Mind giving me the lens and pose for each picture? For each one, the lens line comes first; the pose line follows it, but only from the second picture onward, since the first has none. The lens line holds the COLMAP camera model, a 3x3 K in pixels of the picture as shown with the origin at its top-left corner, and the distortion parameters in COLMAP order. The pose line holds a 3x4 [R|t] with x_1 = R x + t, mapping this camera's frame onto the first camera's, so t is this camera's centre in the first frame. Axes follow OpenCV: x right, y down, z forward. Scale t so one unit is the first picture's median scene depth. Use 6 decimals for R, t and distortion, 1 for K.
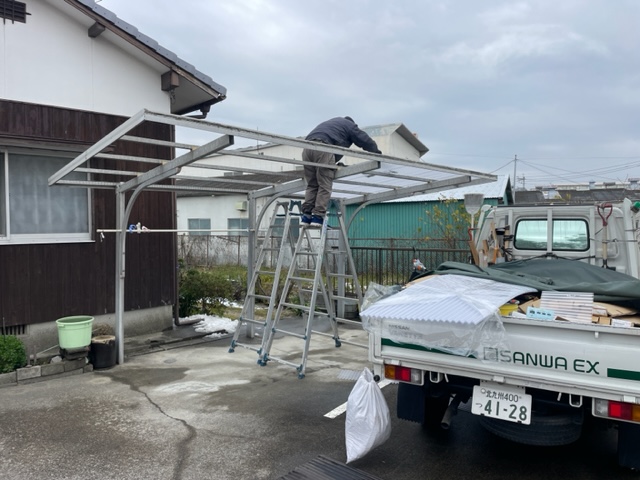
lens RADIAL K [[476.4, 0, 327.6], [0, 476.4, 236.9], [0, 0, 1]] dist [0.097985, -0.127232]
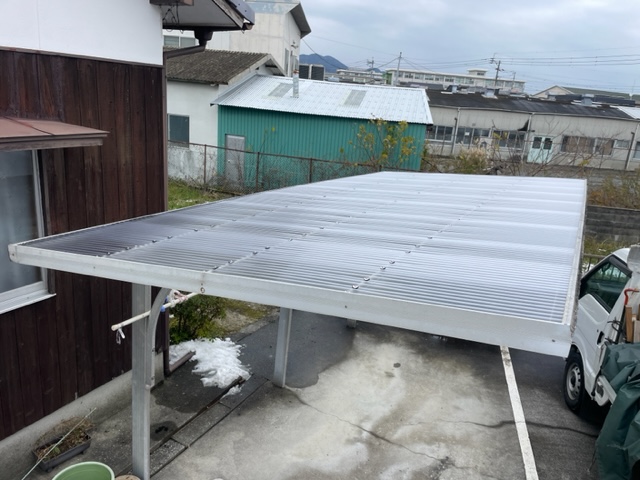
lens RADIAL K [[476.4, 0, 327.6], [0, 476.4, 236.9], [0, 0, 1]] dist [0.097985, -0.127232]
pose [[0.944624, -0.004177, 0.328128, -0.337201], [-0.081396, 0.965688, 0.246618, -0.201804], [-0.317899, -0.259670, 0.911873, 0.372856]]
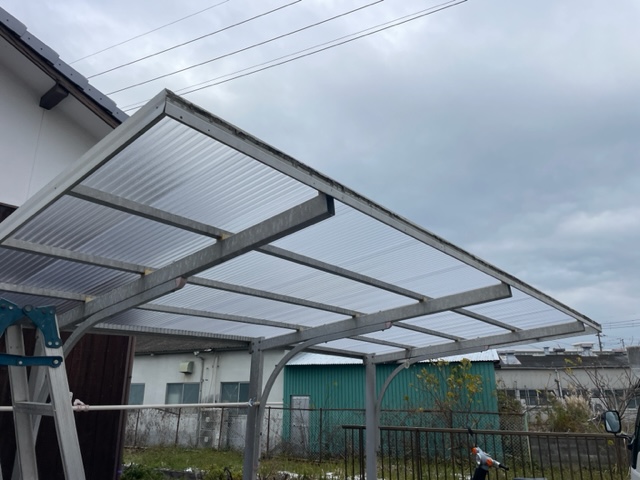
lens RADIAL K [[476.4, 0, 327.6], [0, 476.4, 236.9], [0, 0, 1]] dist [0.097985, -0.127232]
pose [[0.992035, 0.042140, 0.118701, -0.150514], [-0.000971, 0.944907, -0.327337, -0.013620], [-0.125956, 0.324614, 0.937422, 0.338694]]
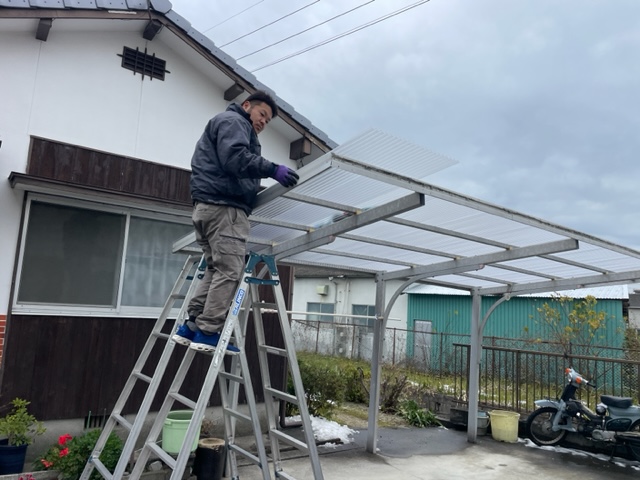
lens RADIAL K [[477.9, 0, 329.4], [0, 477.9, 249.7], [0, 0, 1]] dist [0.101184, -0.133109]
pose [[0.989874, 0.047942, -0.133609, -0.140888], [-0.068220, 0.986086, -0.151594, 0.001486], [0.124482, 0.159174, 0.979371, 0.143639]]
